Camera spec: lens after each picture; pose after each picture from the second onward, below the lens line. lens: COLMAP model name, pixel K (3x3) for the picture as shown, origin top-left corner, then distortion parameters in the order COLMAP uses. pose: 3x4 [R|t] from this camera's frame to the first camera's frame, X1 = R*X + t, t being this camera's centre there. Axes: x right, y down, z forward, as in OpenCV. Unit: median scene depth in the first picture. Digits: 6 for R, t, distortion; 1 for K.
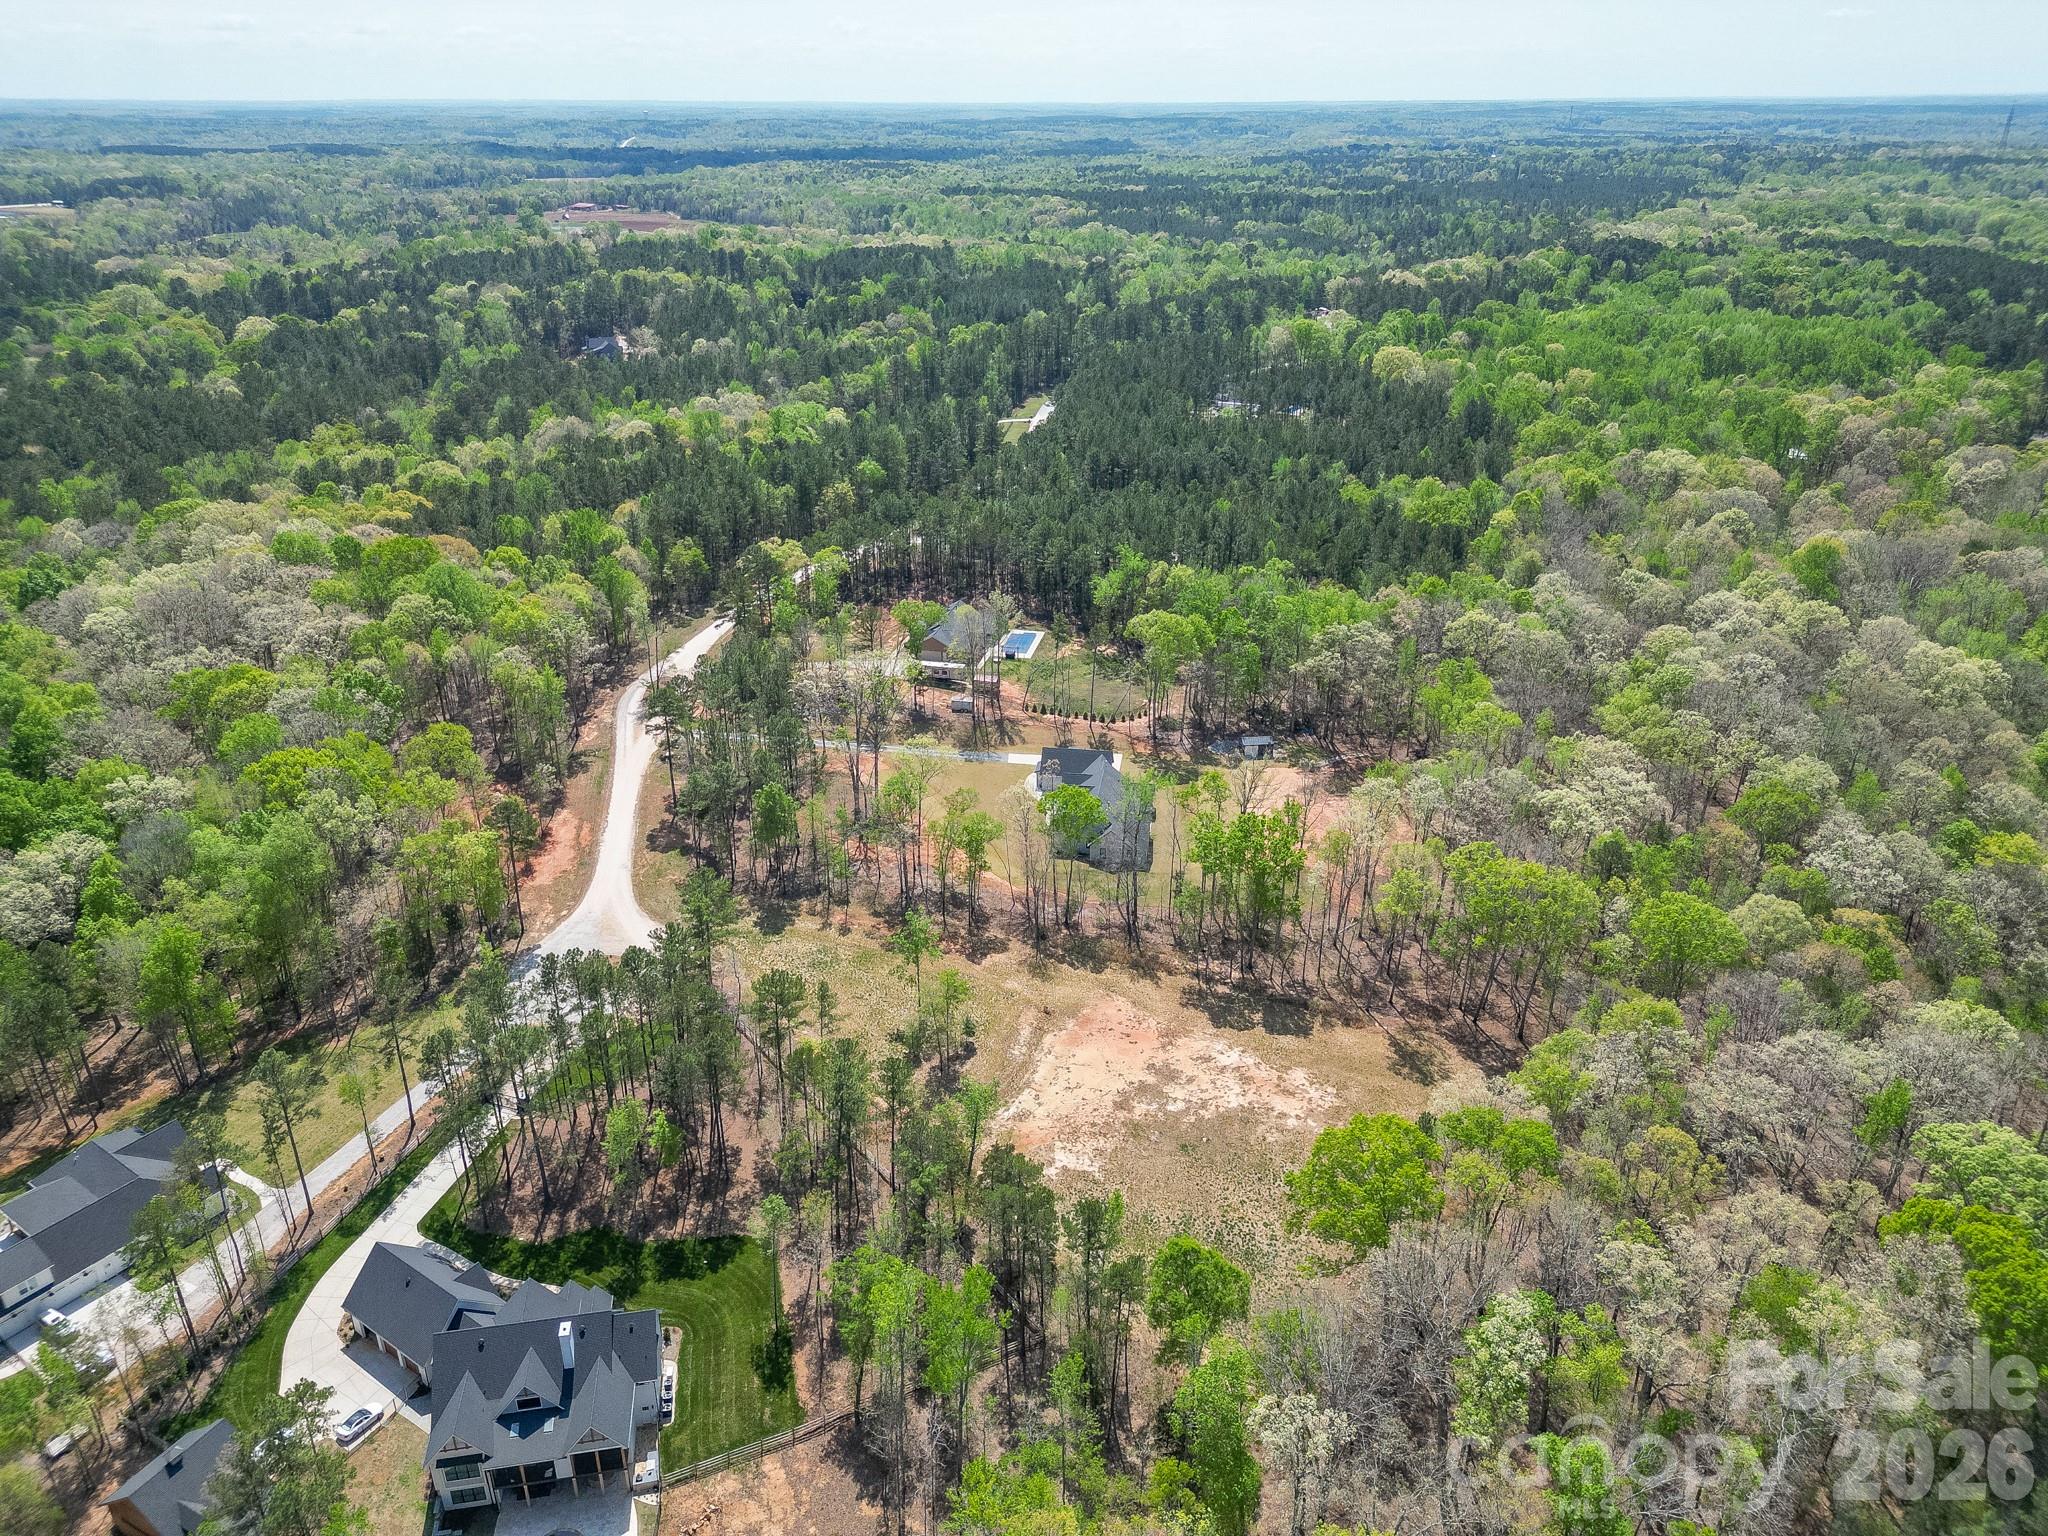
lens RADIAL K [[1430.1, 0, 1028.0], [0, 1430.1, 766.4], [0, 0, 1]] dist [0.061774, -0.044663]
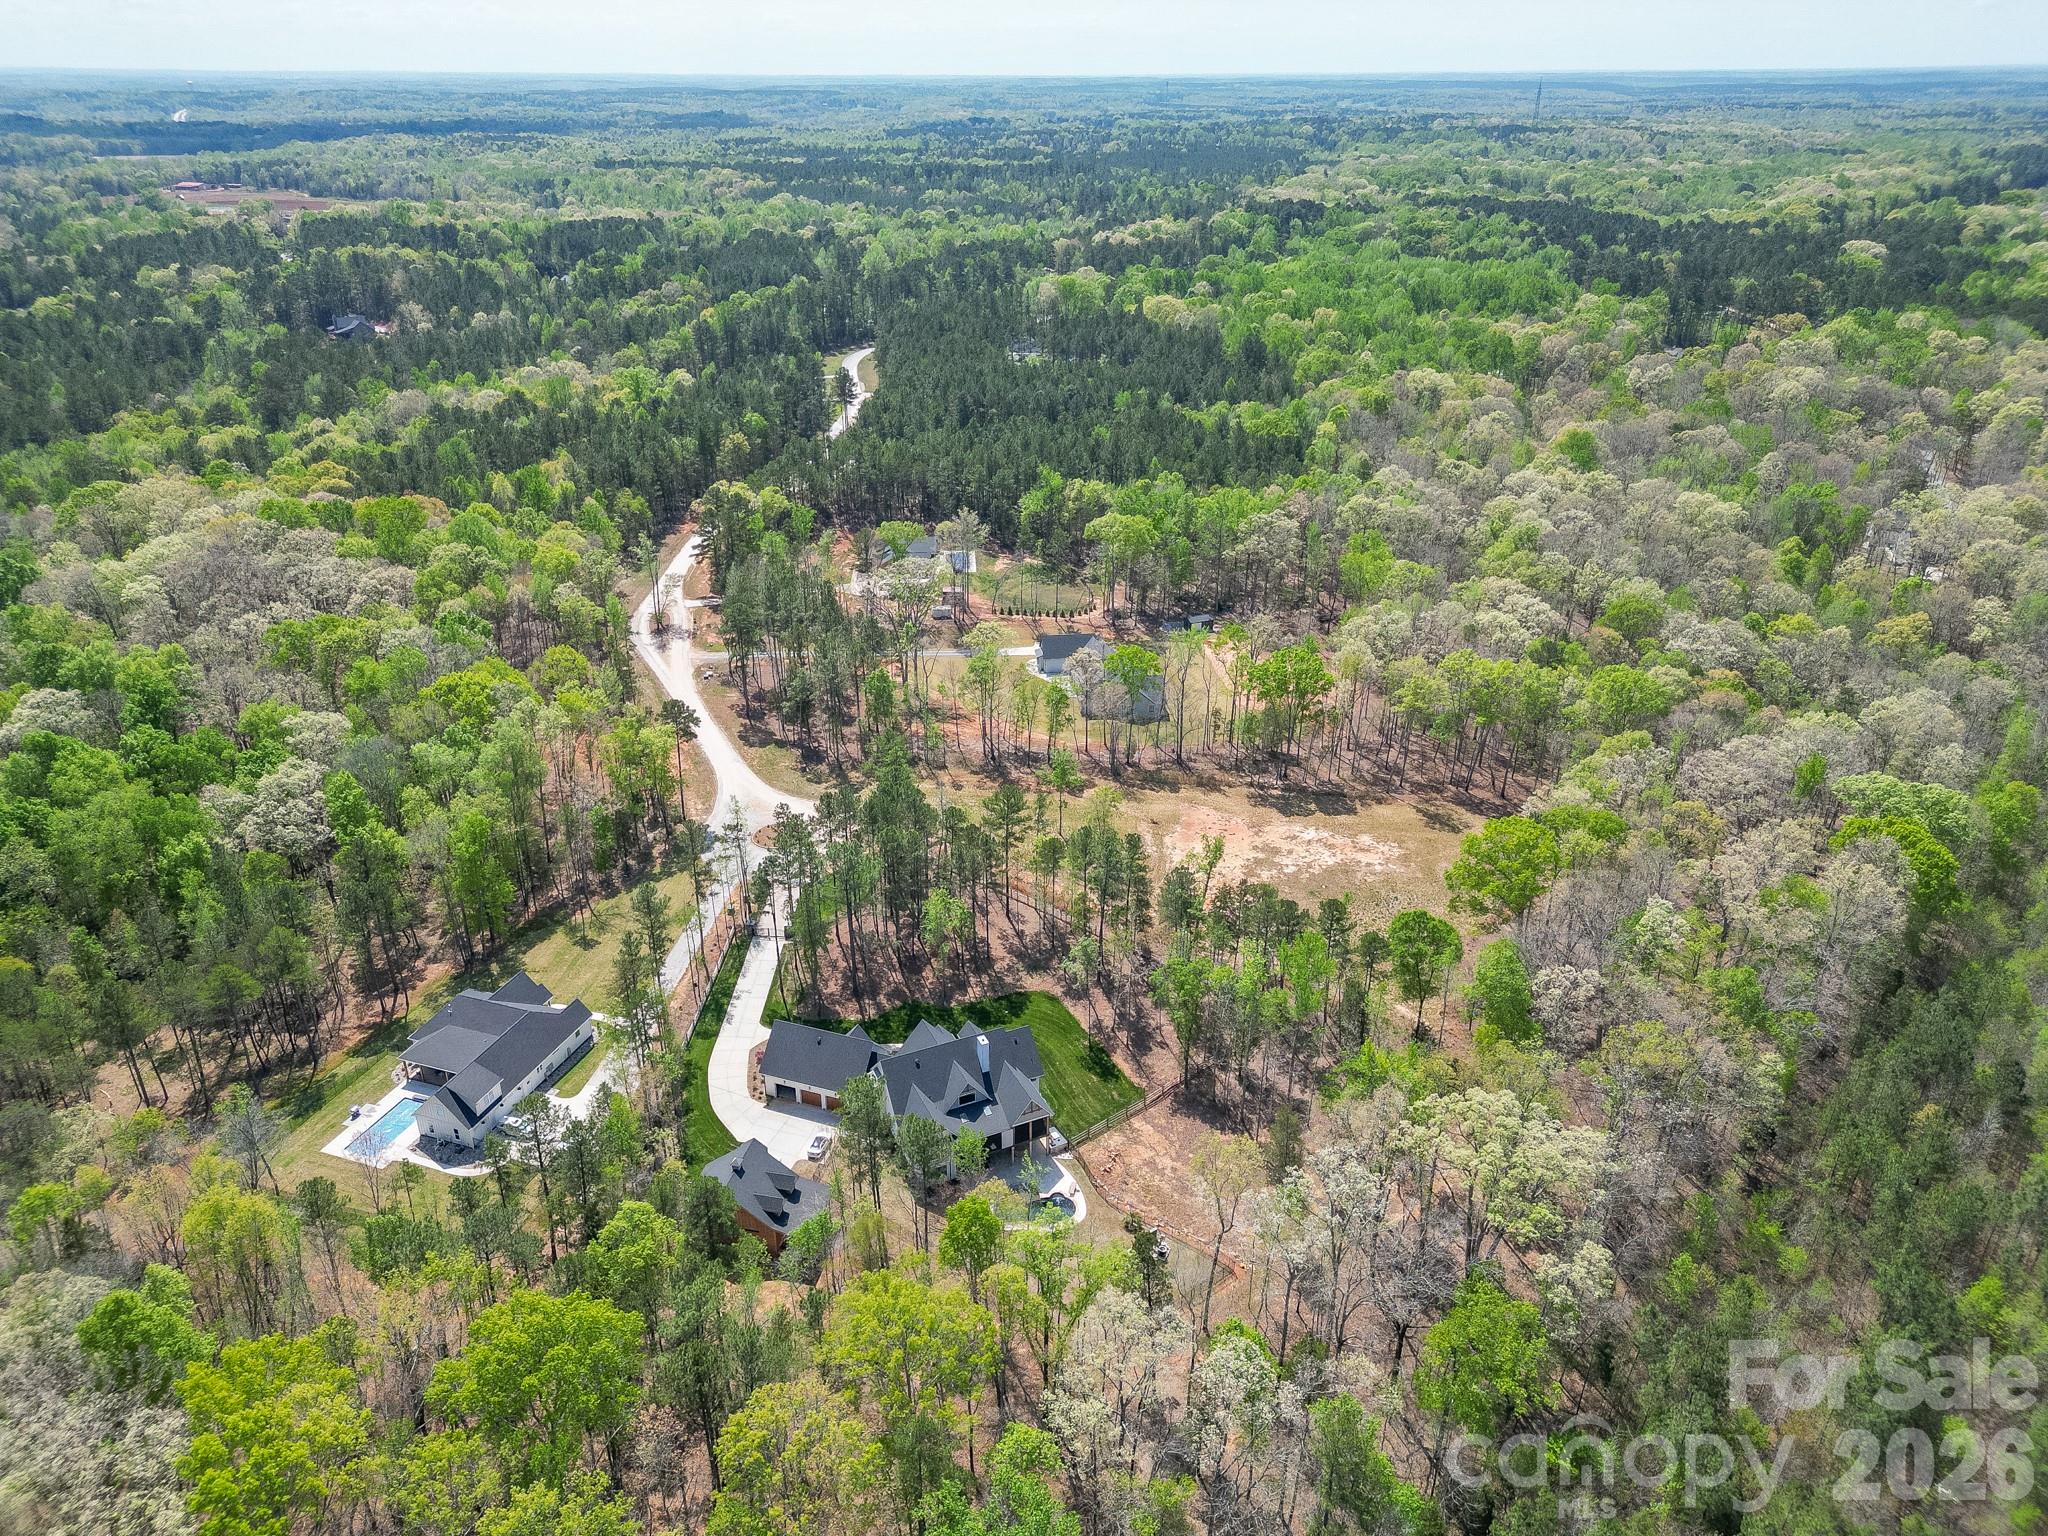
lens RADIAL K [[1430.1, 0, 1028.1], [0, 1430.1, 766.6], [0, 0, 1]] dist [0.061774, -0.044663]
pose [[0.966686, -0.111125, 0.230585, -0.237226], [0.107595, 0.993804, 0.027867, 0.050222], [-0.232253, -0.002128, 0.972653, -0.107076]]
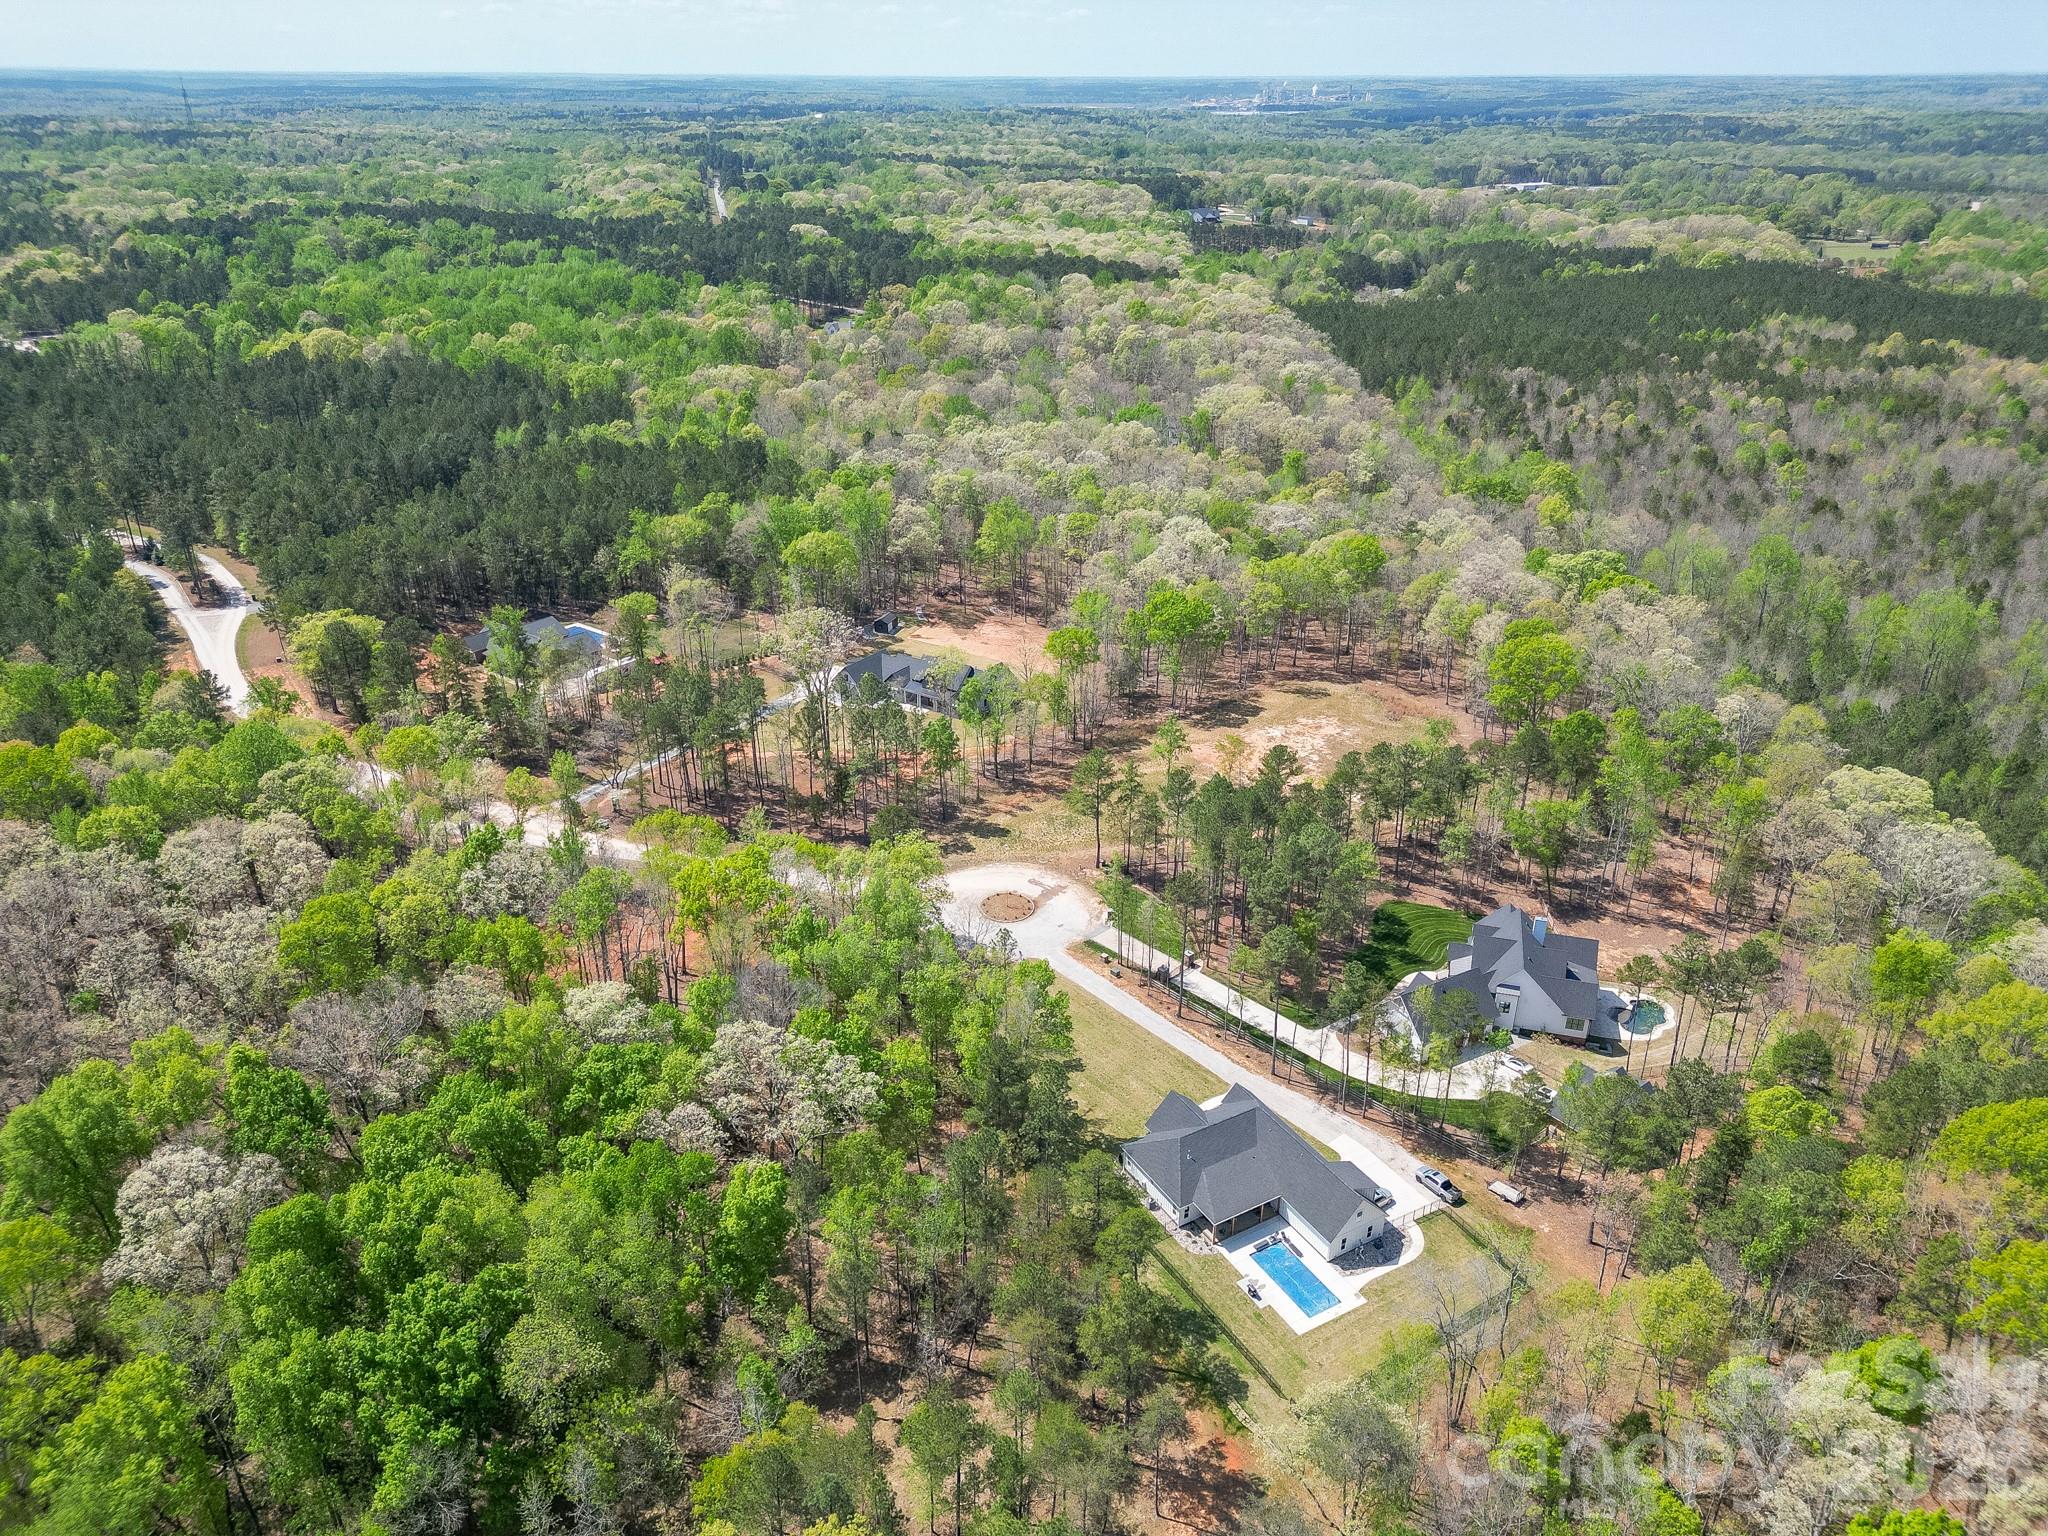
lens RADIAL K [[1430.1, 0, 1021.7], [0, 1430.1, 765.3], [0, 0, 1]] dist [0.061774, -0.044663]
pose [[0.431763, -0.389358, 0.813622, -0.727124], [0.378508, 0.896979, 0.228387, -0.123516], [-0.818726, 0.209354, 0.534657, 0.267124]]
